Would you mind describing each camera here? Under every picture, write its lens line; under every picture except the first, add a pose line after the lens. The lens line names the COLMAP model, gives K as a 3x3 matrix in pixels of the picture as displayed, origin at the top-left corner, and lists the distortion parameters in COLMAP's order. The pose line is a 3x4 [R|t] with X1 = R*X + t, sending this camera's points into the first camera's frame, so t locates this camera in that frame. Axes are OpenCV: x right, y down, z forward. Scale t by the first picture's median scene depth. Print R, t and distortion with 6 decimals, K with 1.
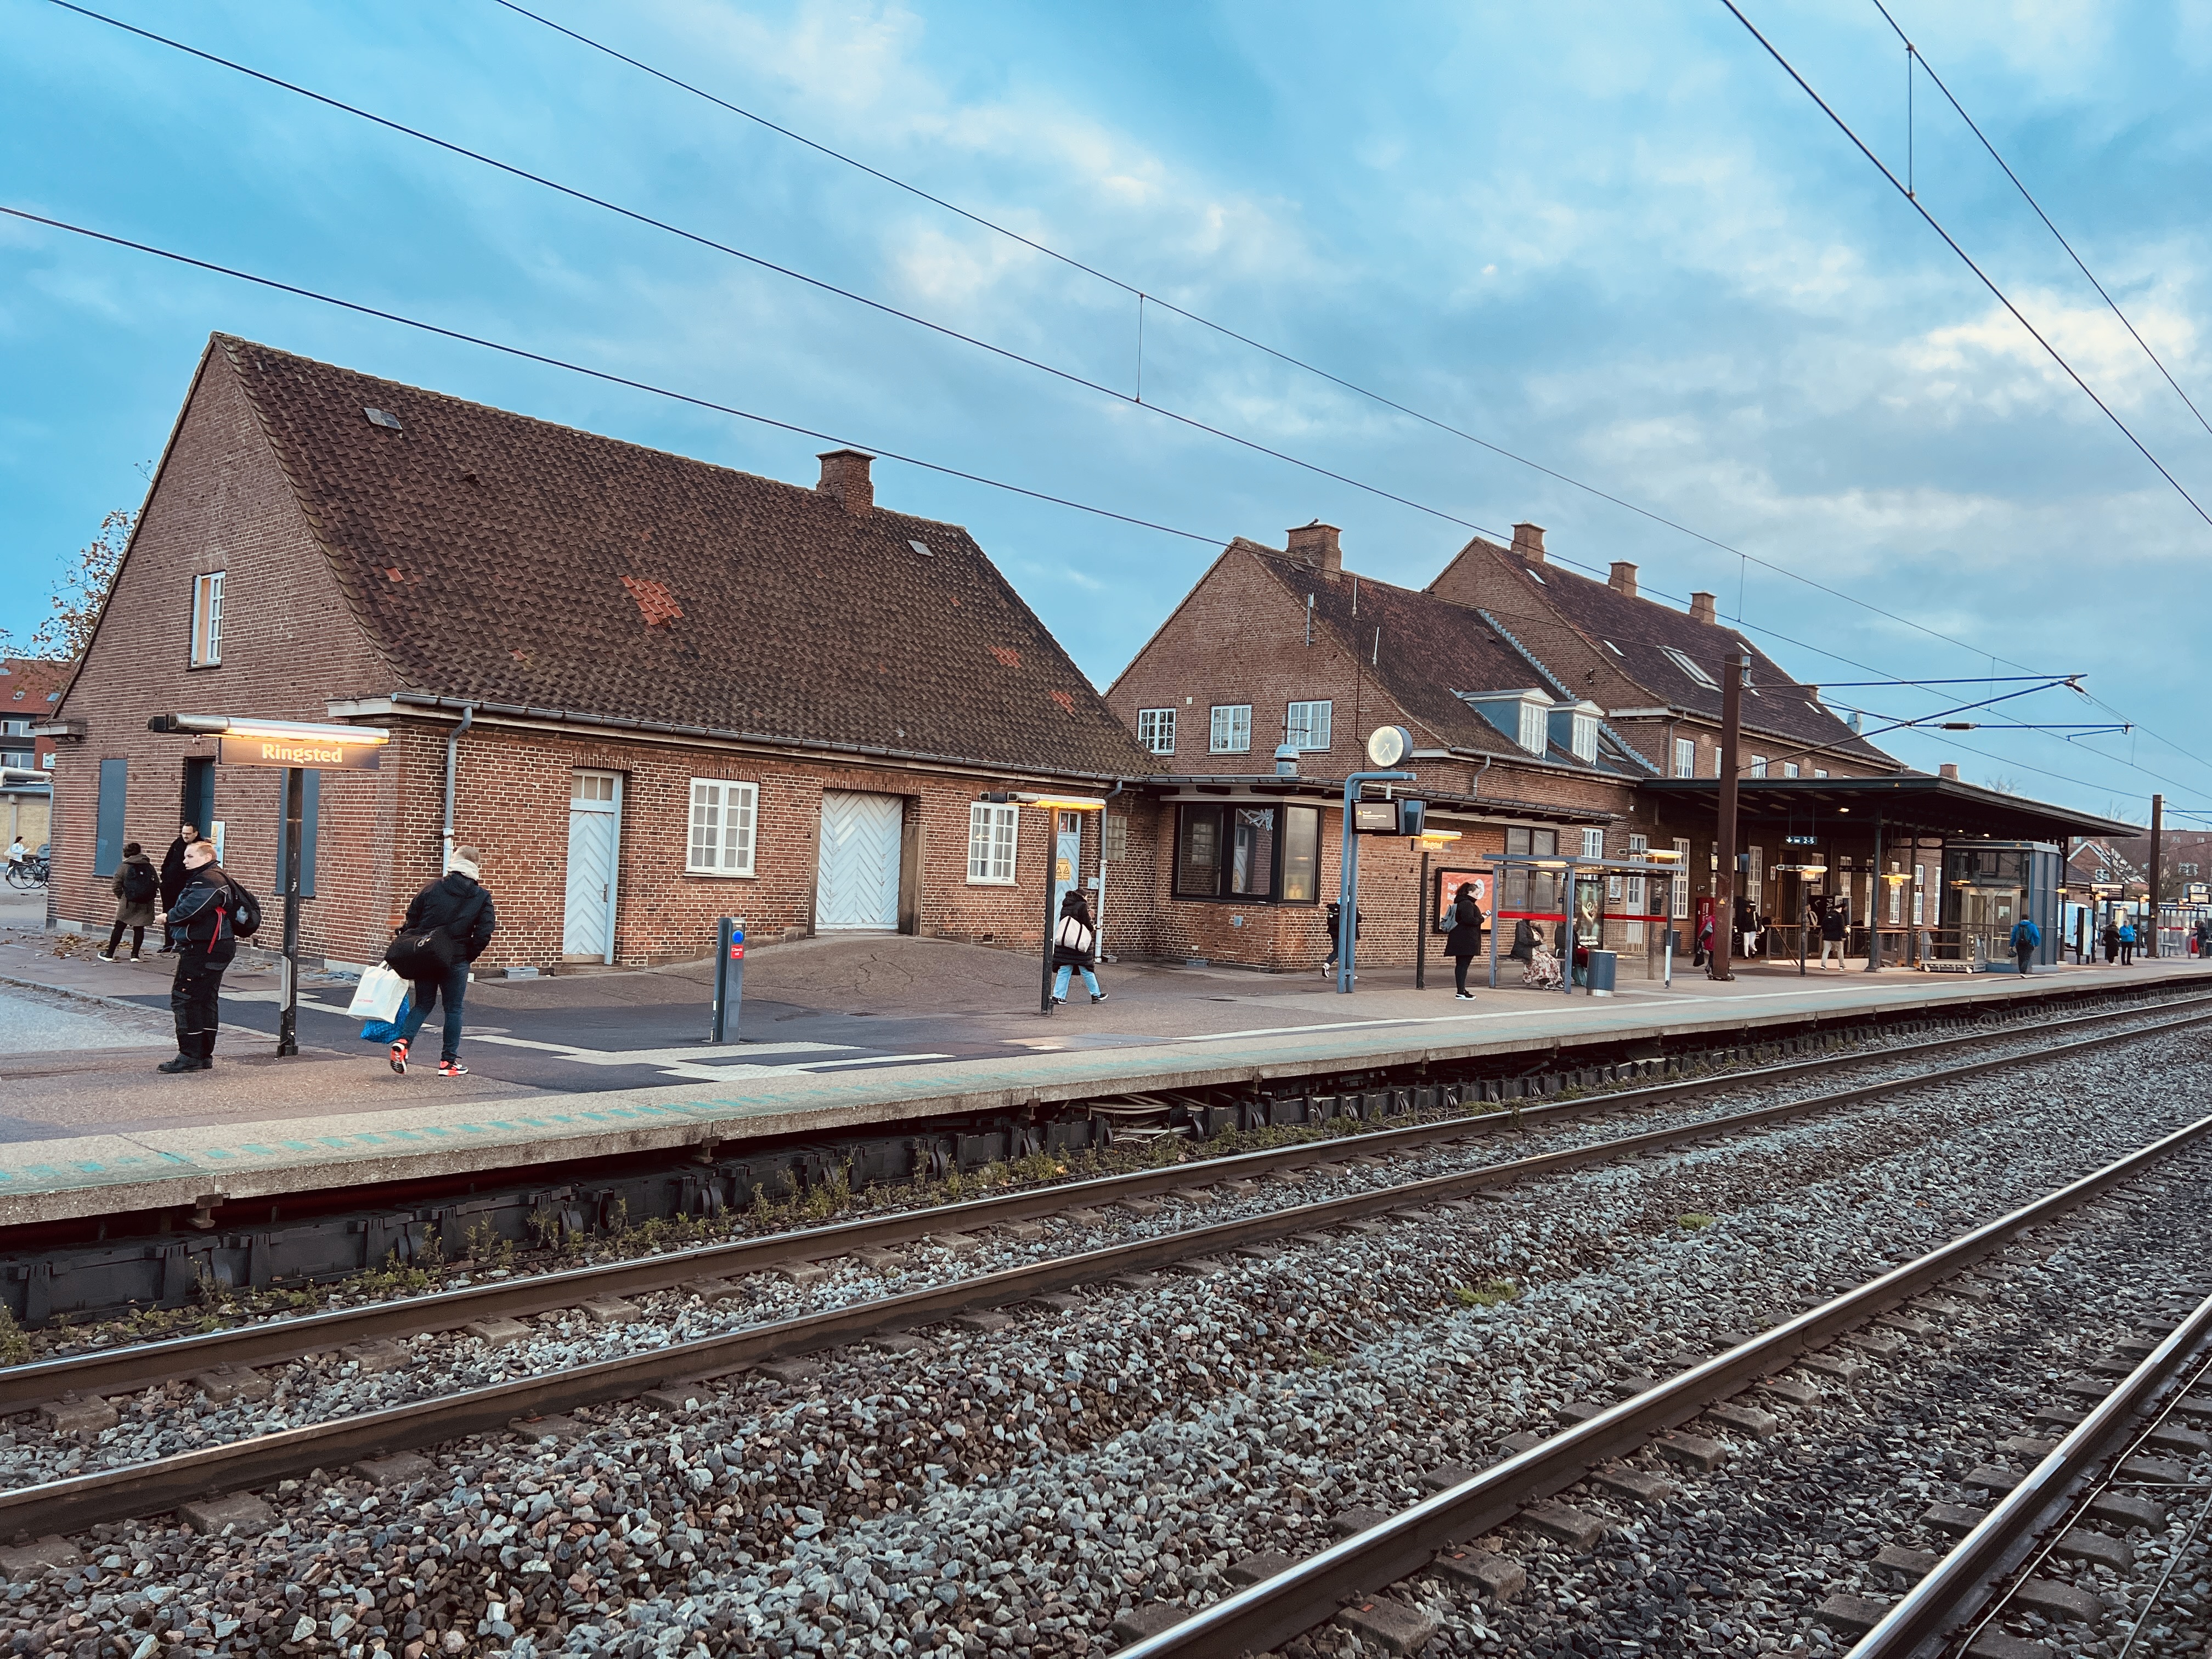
lens RADIAL K [[1657.9, 0, 1106.0], [0, 1657.9, 829.5], [0, 0, 1]] dist [0.089191, -0.130264]
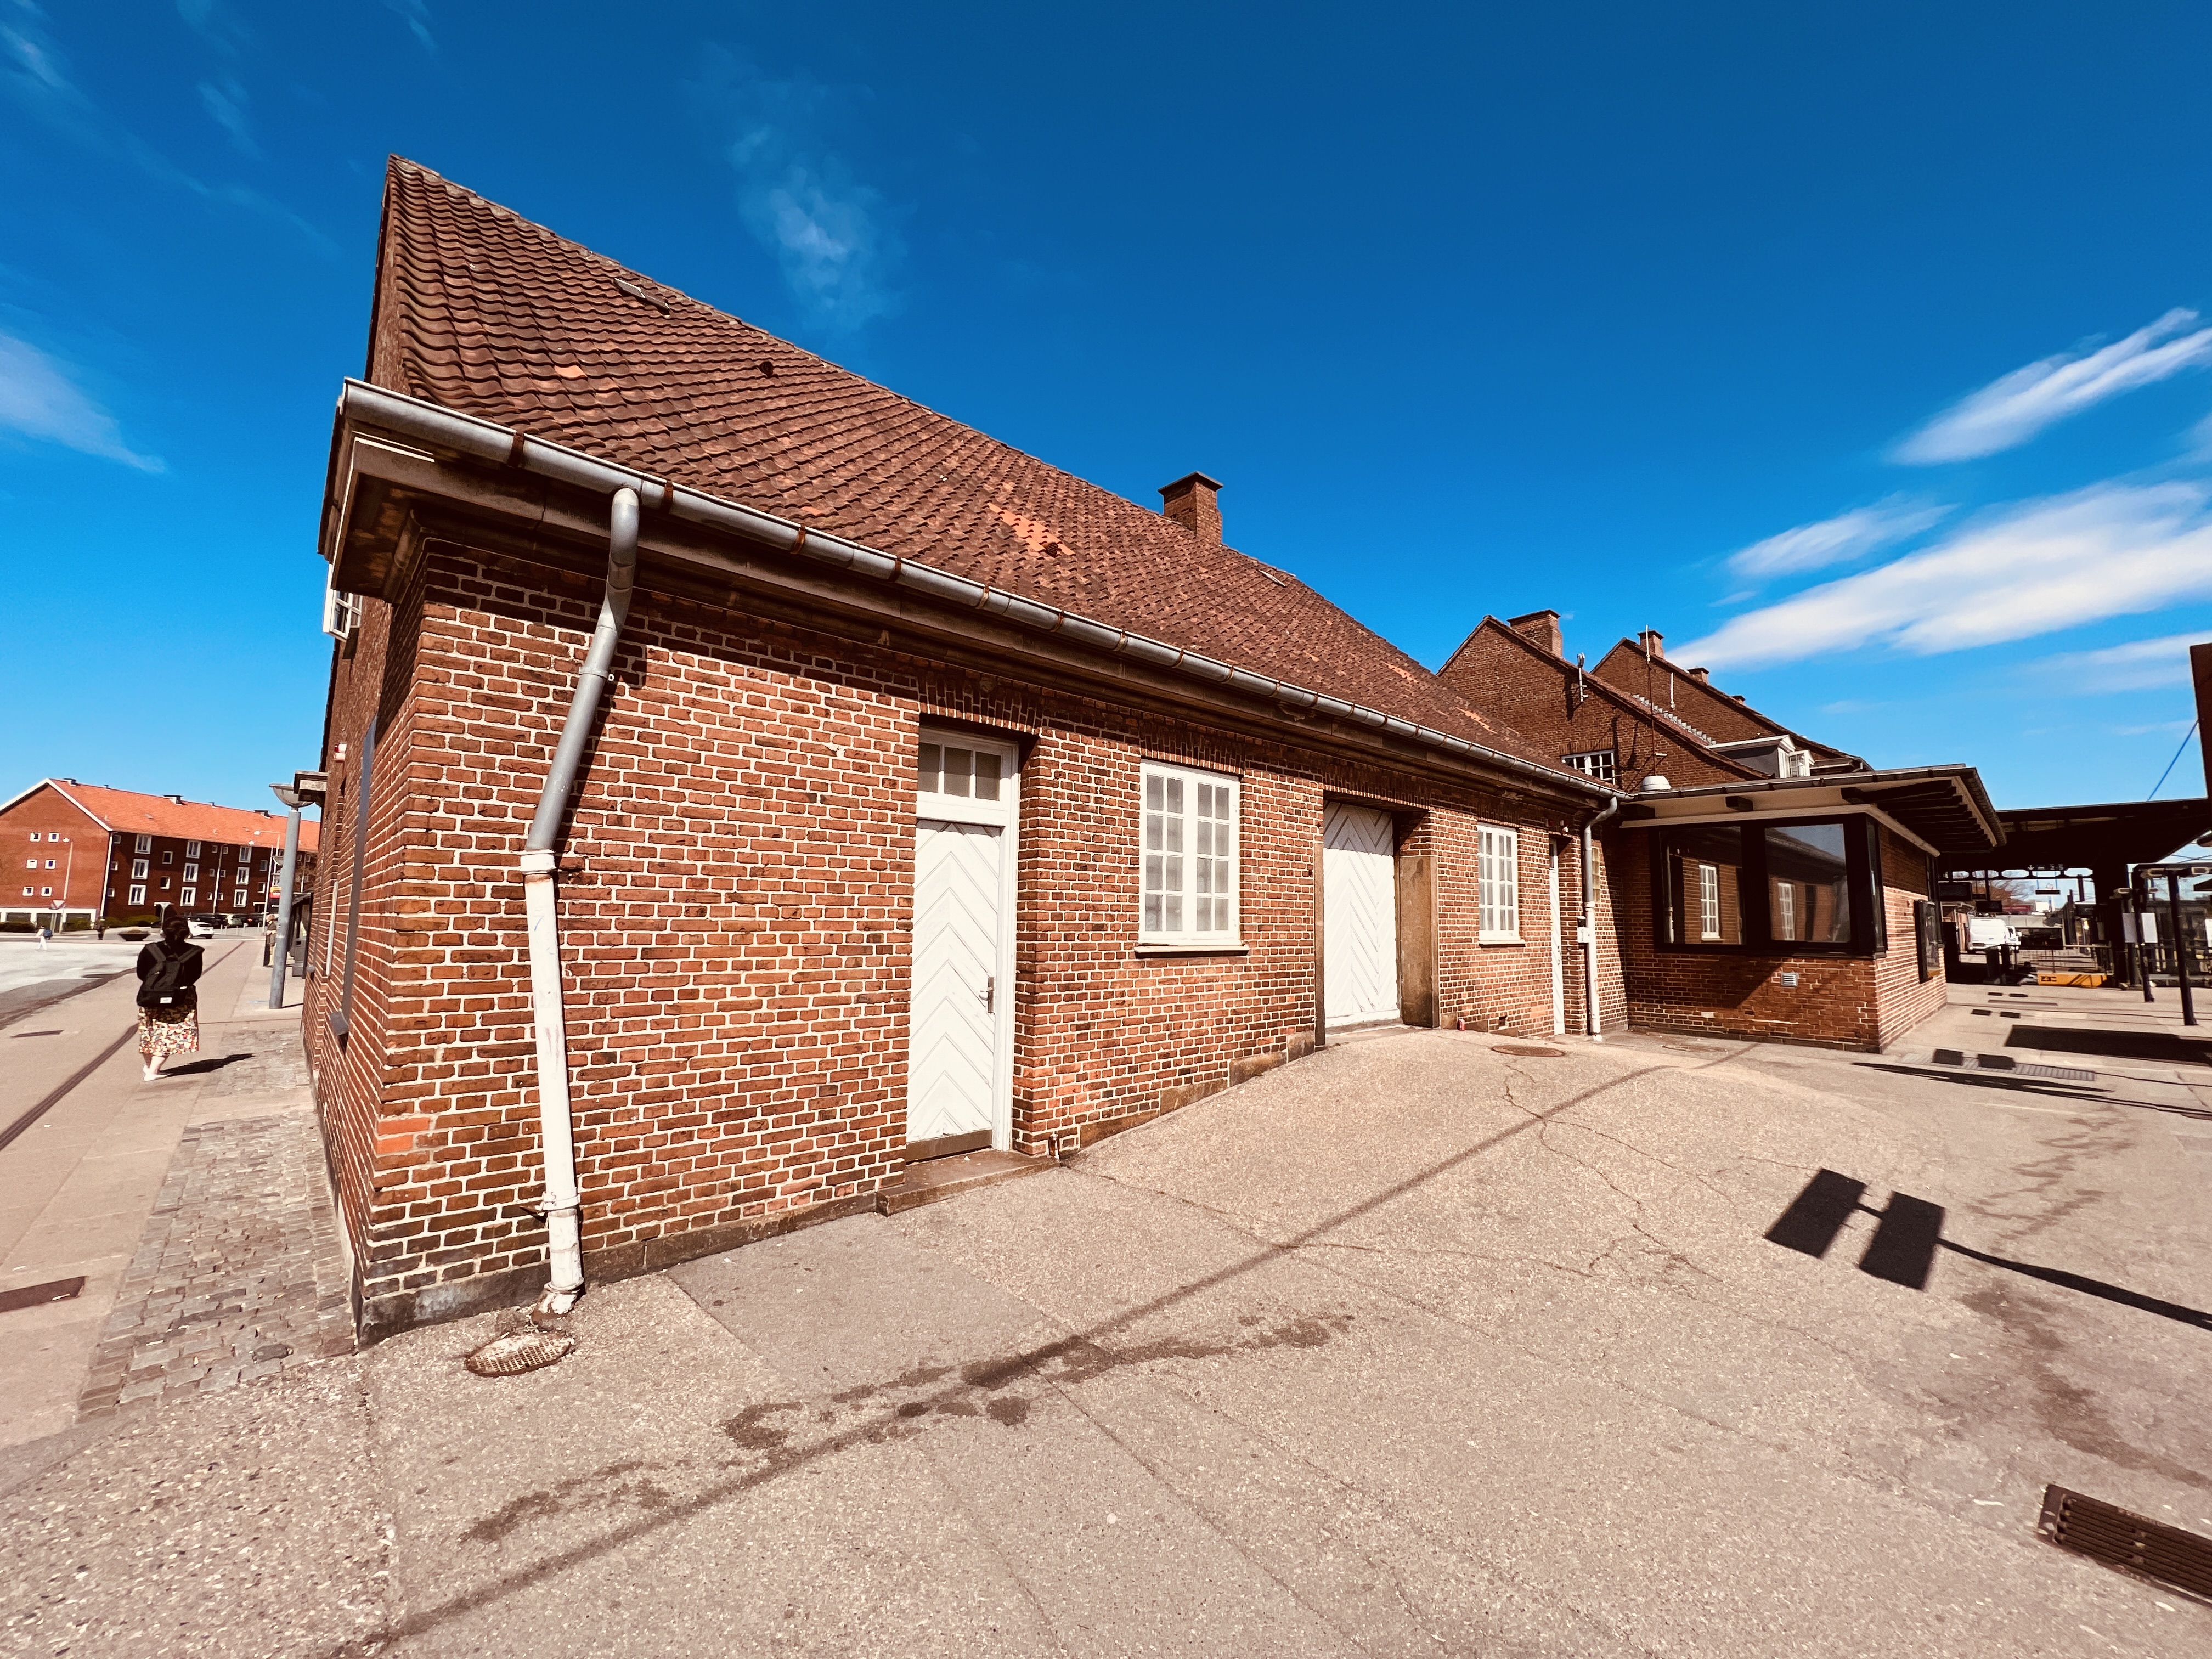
lens RADIAL K [[876.7, 0, 1106.0], [0, 876.7, 829.5], [0, 0, 1]] dist [0.001040, 0.000026]
pose [[0.995053, -0.043983, -0.089084, -0.199595], [0.036490, 0.995792, -0.084061, 0.010866], [0.092406, 0.080394, 0.992471, 0.617924]]
